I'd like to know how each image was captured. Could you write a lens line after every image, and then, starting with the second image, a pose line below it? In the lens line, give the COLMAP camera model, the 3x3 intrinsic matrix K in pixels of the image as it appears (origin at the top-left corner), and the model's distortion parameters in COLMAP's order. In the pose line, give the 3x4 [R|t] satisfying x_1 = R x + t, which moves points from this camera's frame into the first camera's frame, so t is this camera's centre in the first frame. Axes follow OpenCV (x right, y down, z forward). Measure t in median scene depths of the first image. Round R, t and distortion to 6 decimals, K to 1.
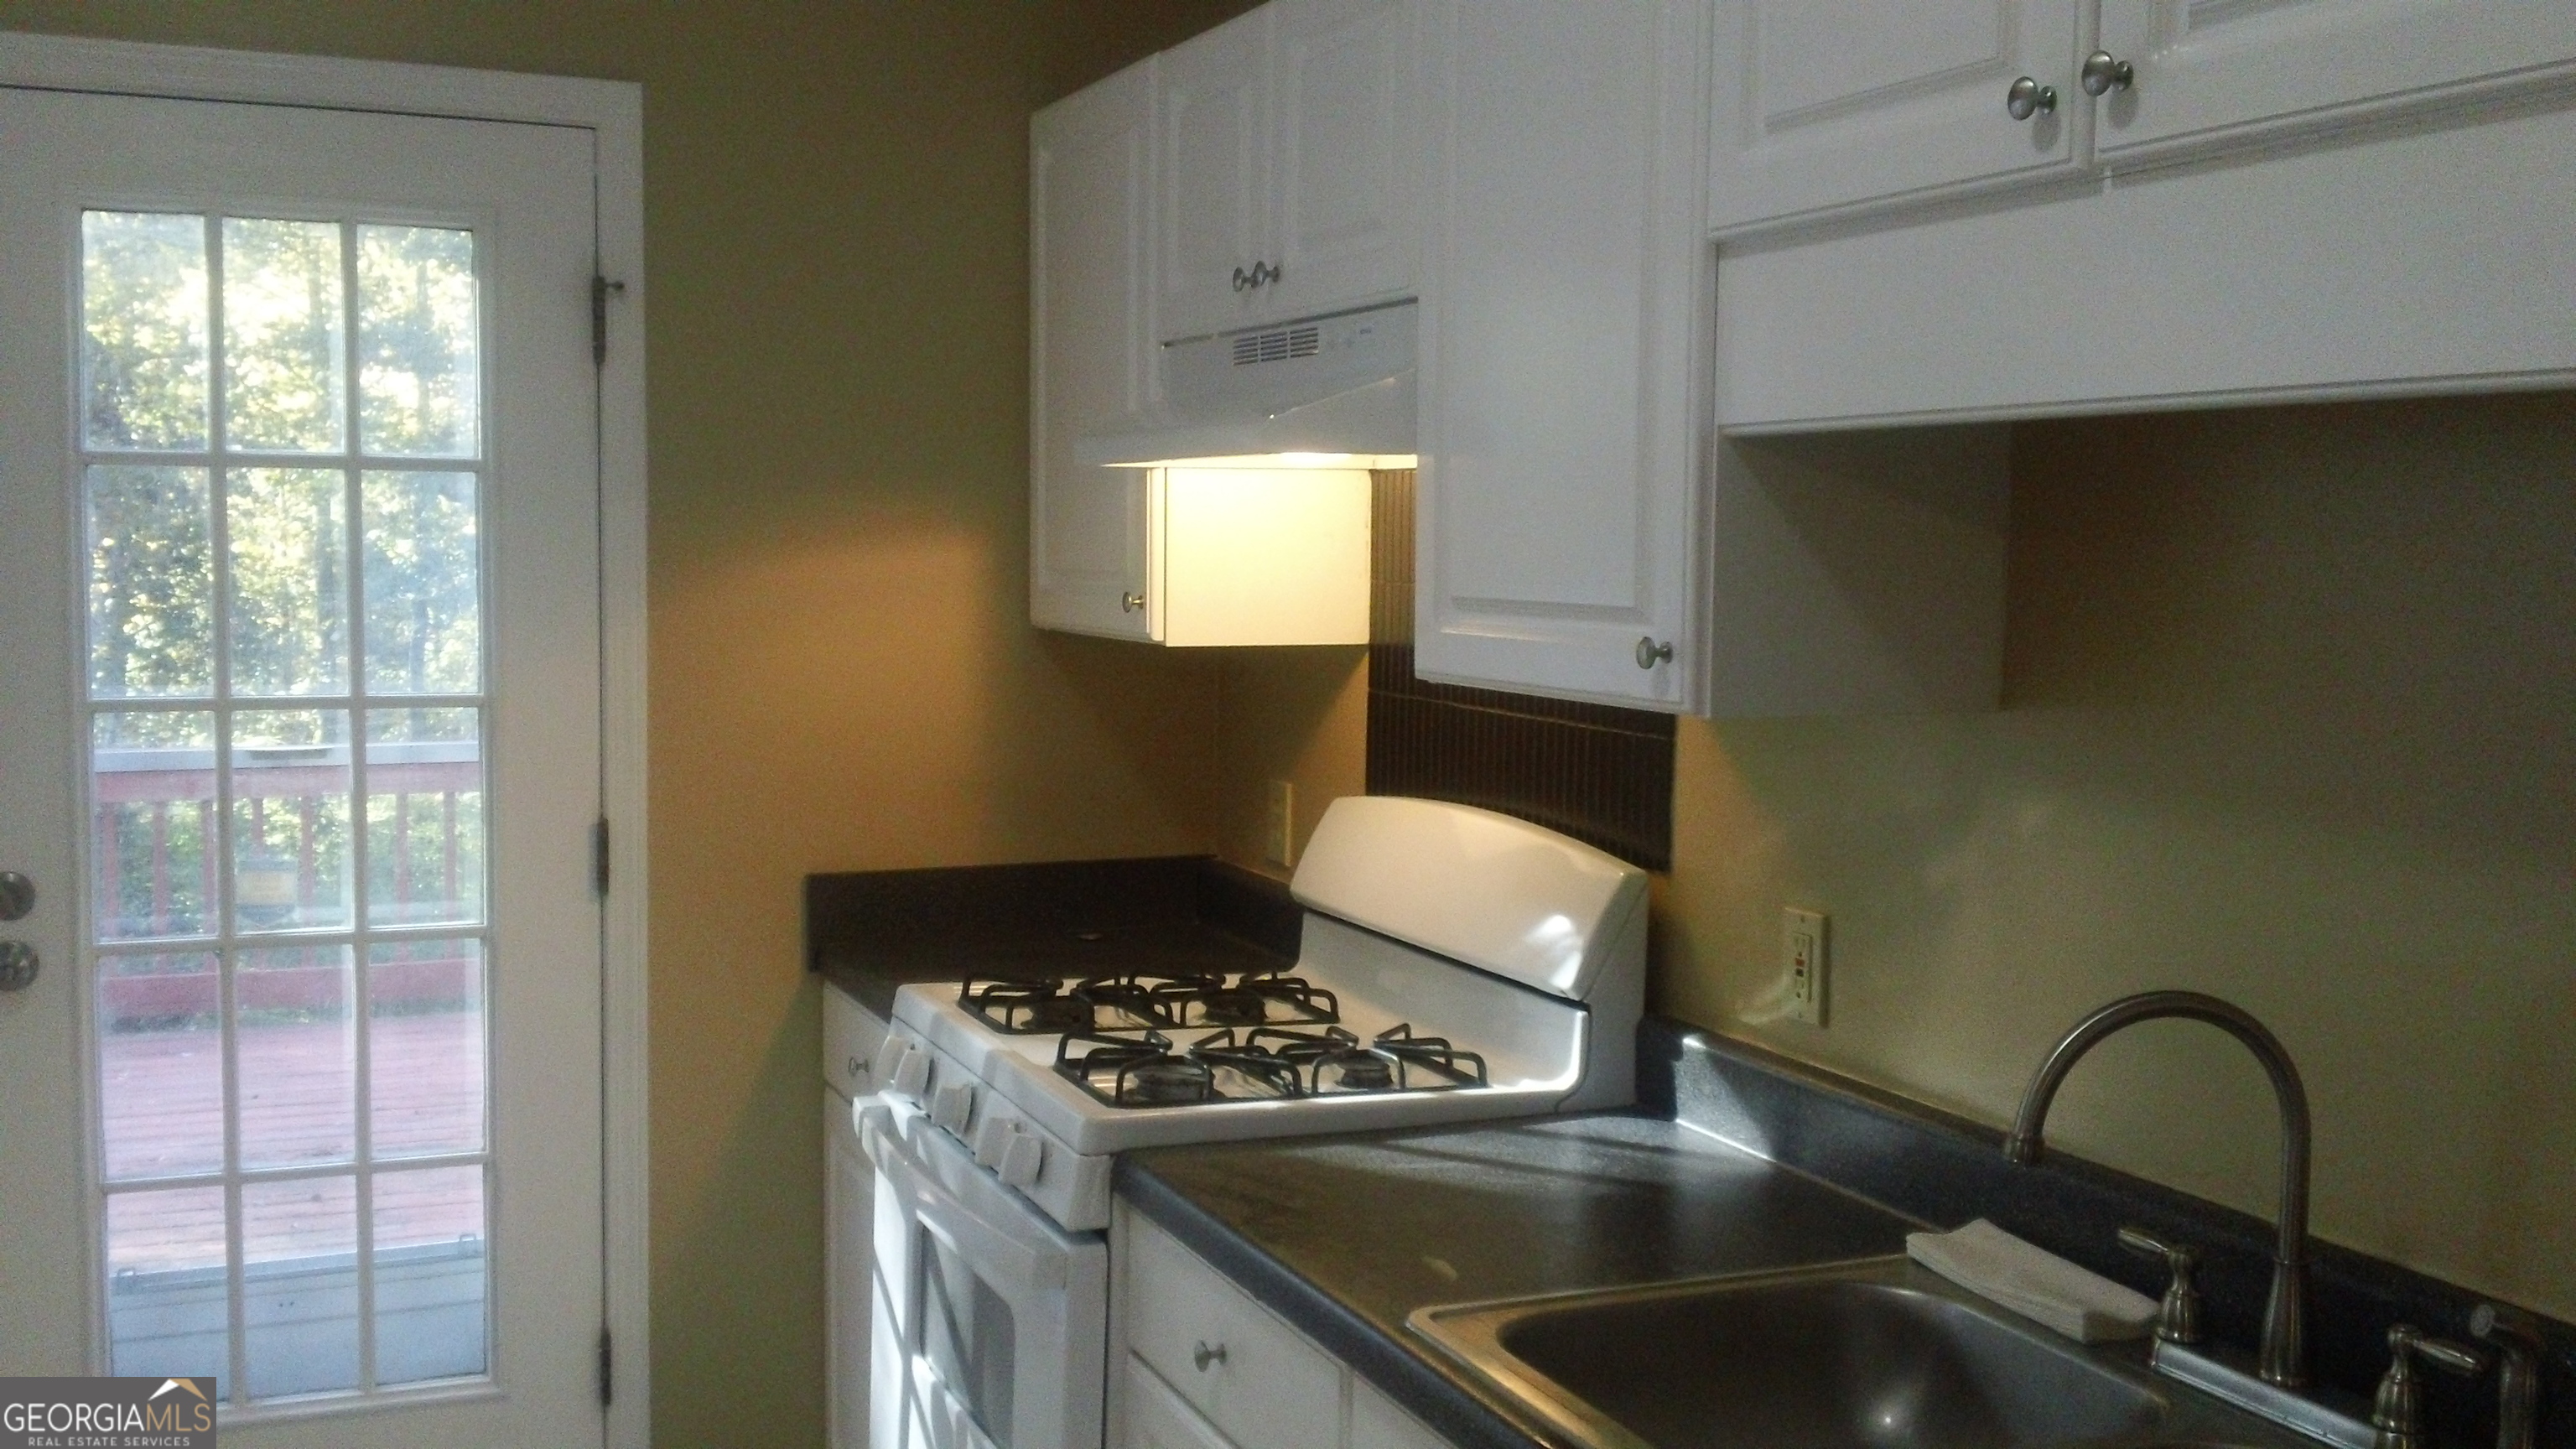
lens RADIAL K [[2485.9, 0, 1161.9], [0, 2485.9, 805.5], [0, 0, 1]] dist [0.076897, -0.009968]
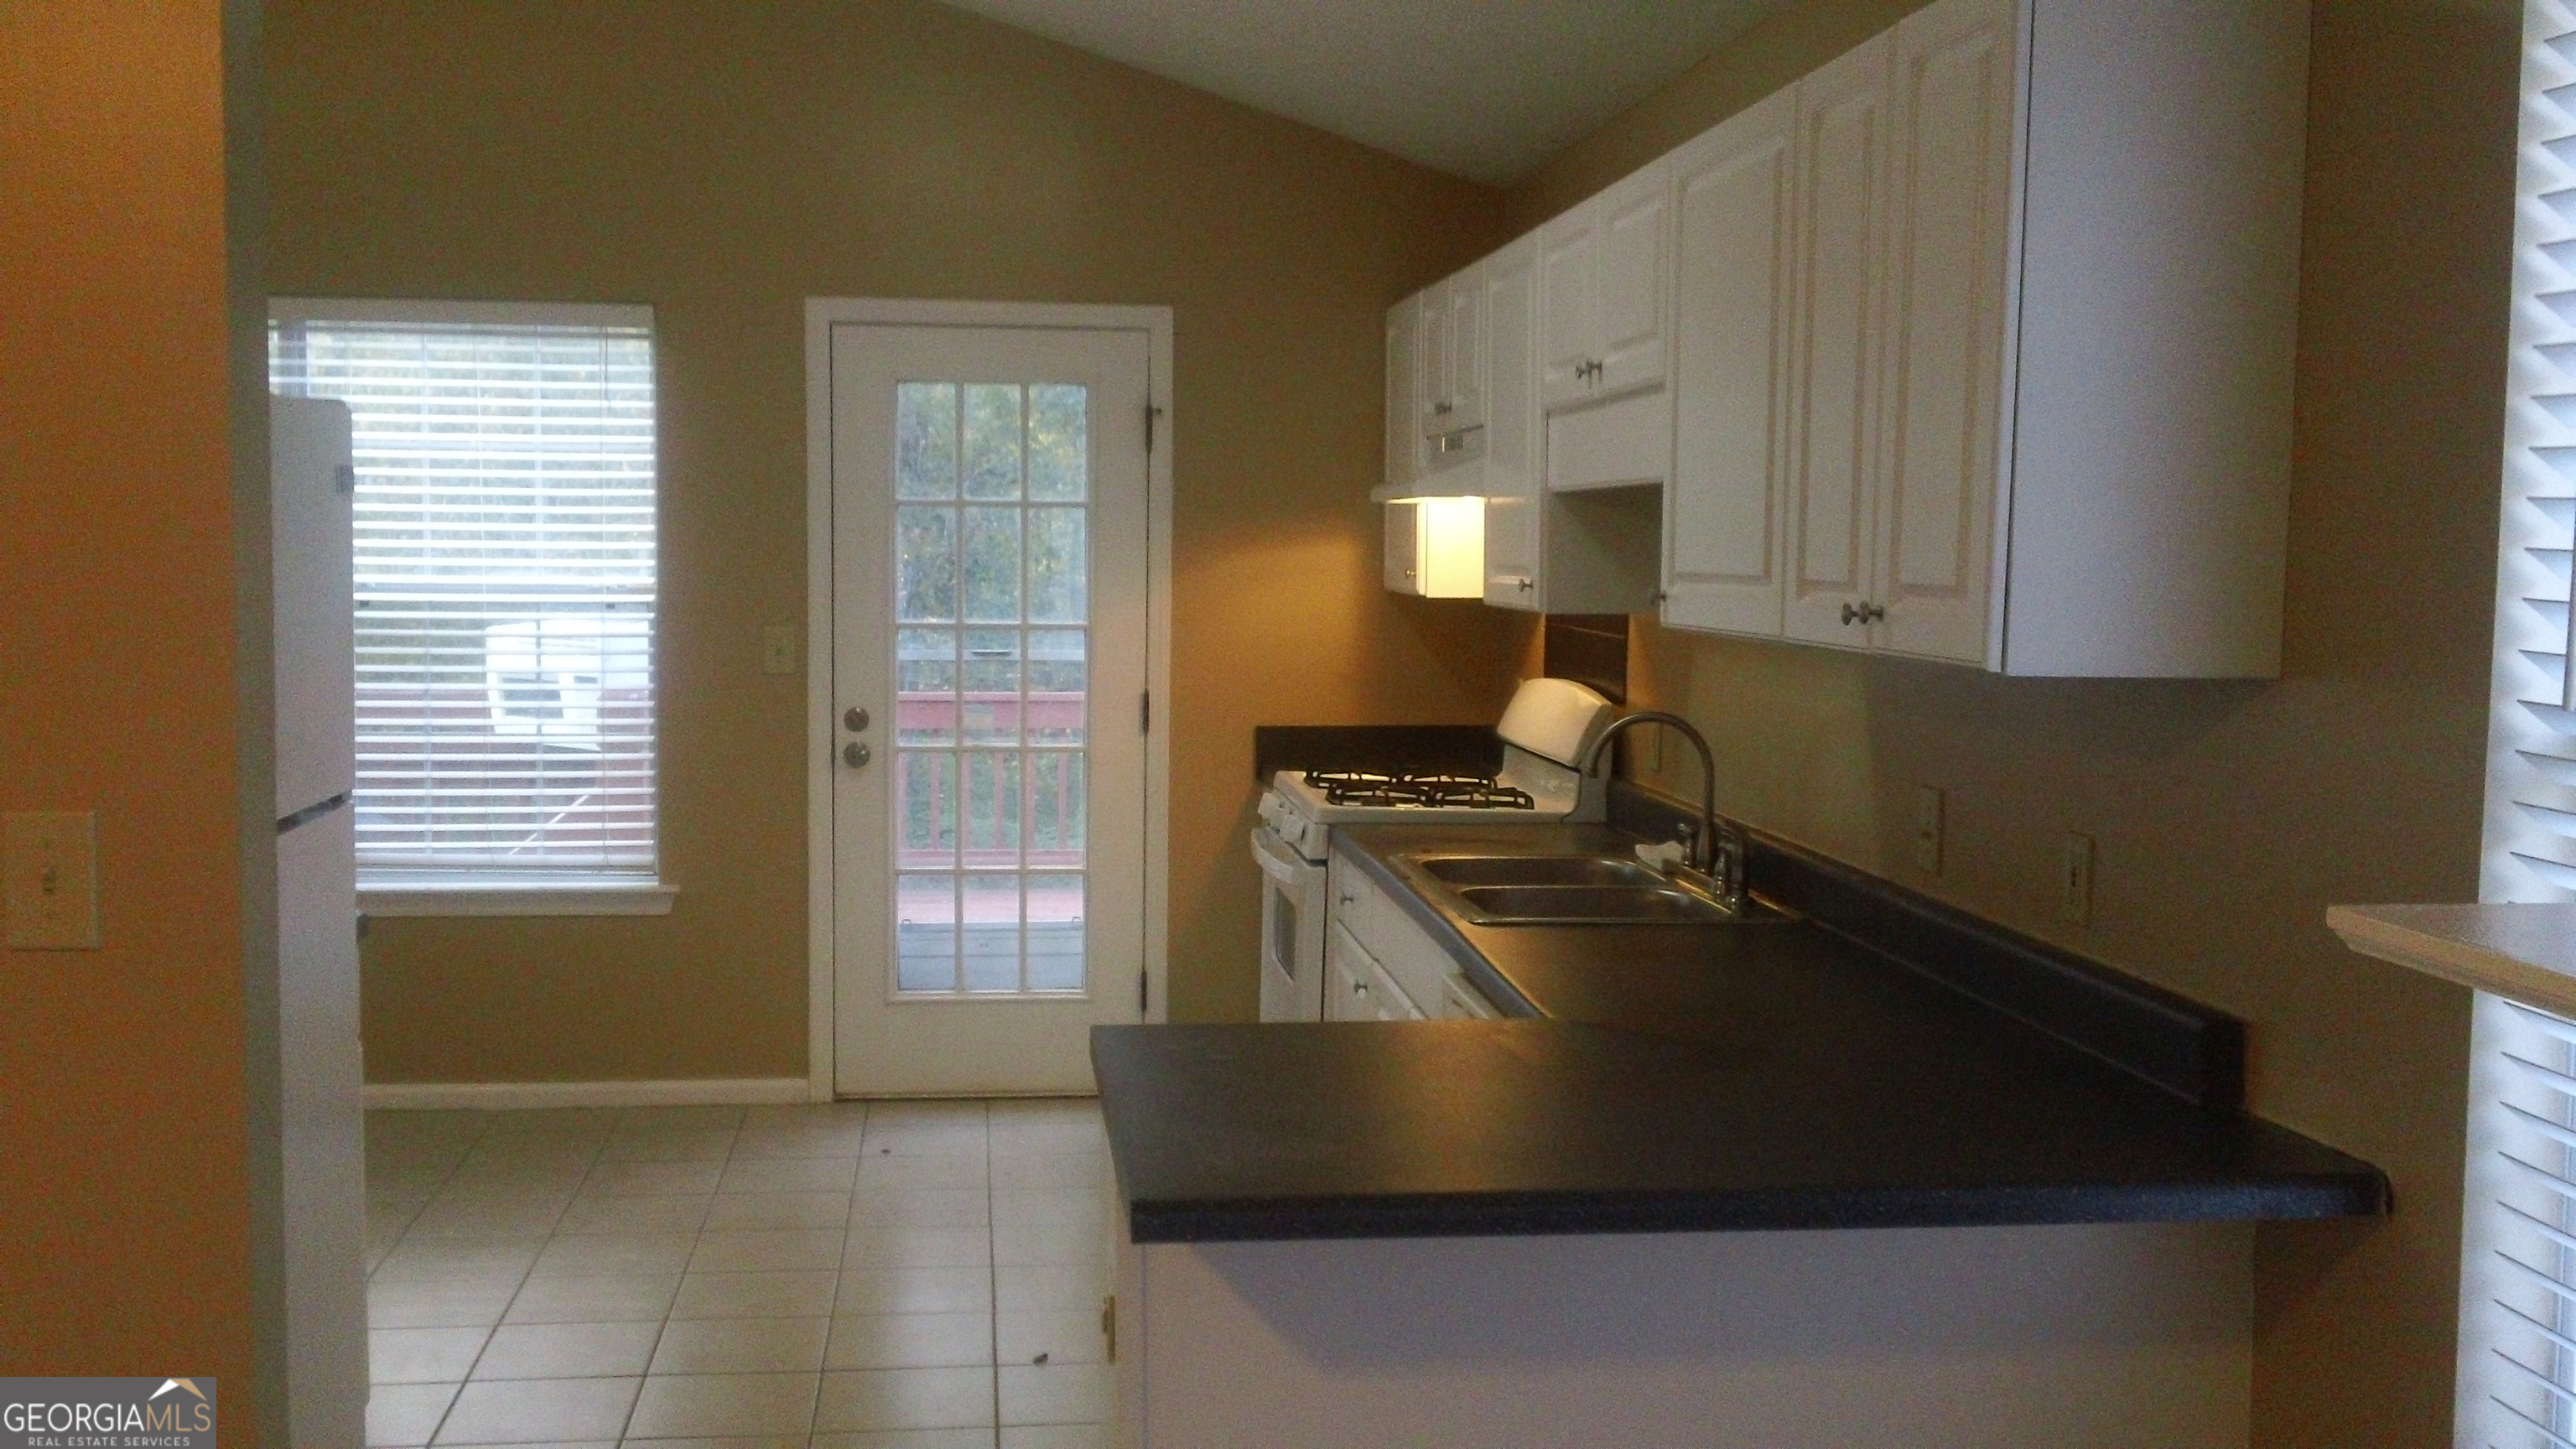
lens RADIAL K [[2596.7, 0, 1288.0], [0, 2596.7, 724.5], [0, 0, 1]] dist [0.227313, -0.566687]
pose [[0.967516, 0.014797, -0.252377, 0.387694], [-0.025648, 0.998880, -0.039756, 0.109158], [0.251506, 0.044938, 0.966812, -0.897003]]
